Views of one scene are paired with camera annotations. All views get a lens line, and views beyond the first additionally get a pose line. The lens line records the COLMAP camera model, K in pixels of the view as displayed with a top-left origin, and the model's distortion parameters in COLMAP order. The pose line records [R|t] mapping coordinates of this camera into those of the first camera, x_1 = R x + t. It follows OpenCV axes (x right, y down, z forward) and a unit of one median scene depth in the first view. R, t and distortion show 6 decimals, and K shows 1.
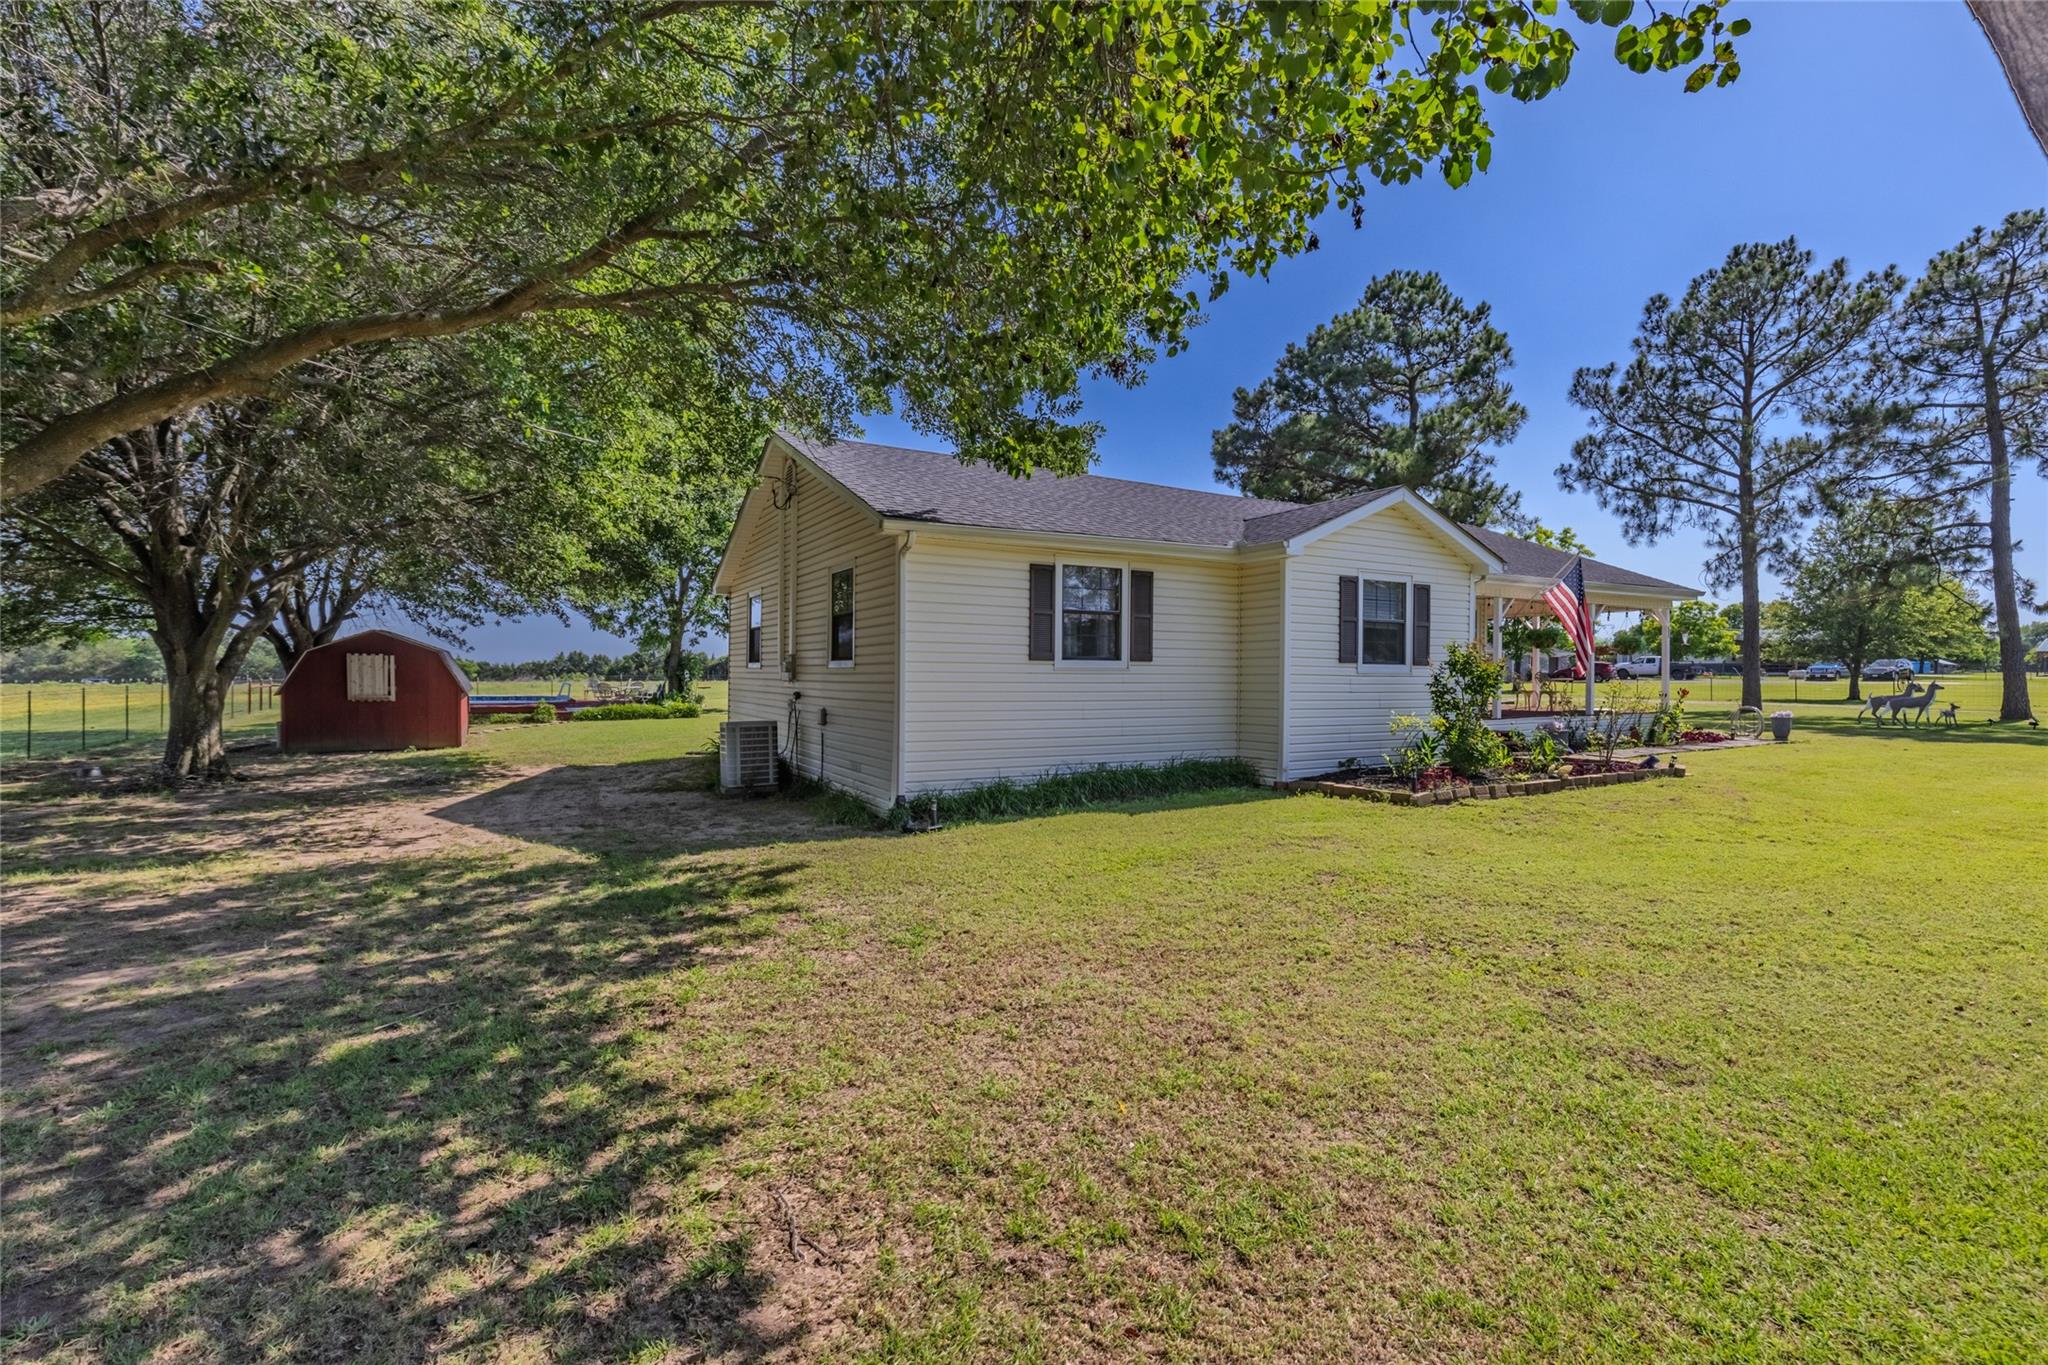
lens RADIAL K [[948.7, 0, 1015.0], [0, 948.7, 685.4], [0, 0, 1]] dist [0.002053, 0.000283]
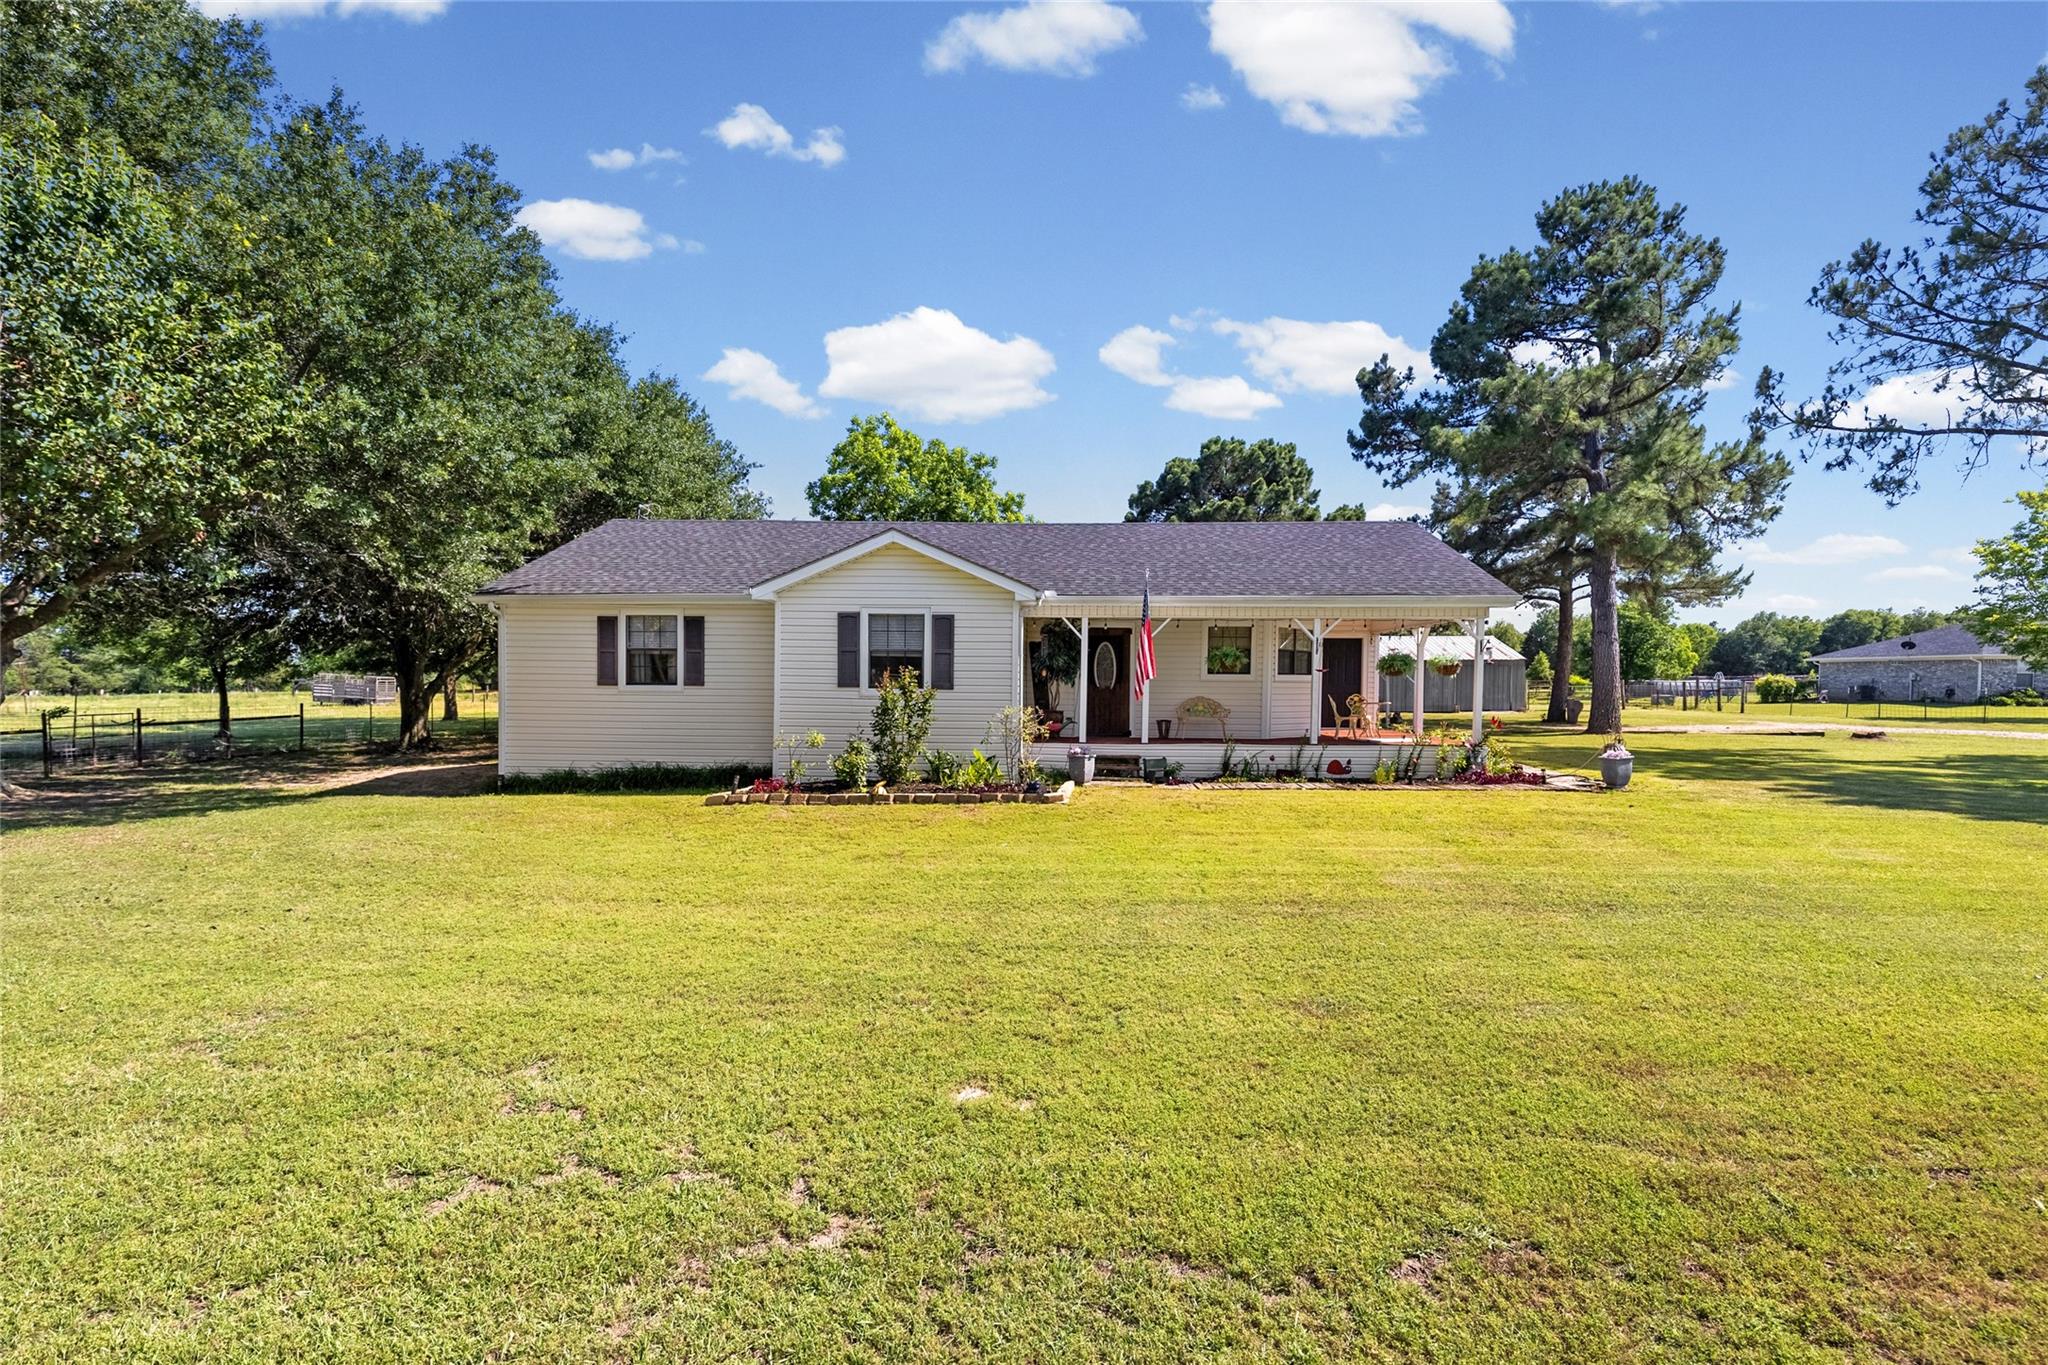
lens RADIAL K [[948.7, 0, 1015.0], [0, 948.7, 685.4], [0, 0, 1]] dist [0.002053, 0.000283]
pose [[0.834234, 0.003267, -0.551400, 1.205256], [-0.012778, 0.999828, -0.013408, -0.013502], [0.551262, 0.018231, 0.834133, 0.148020]]
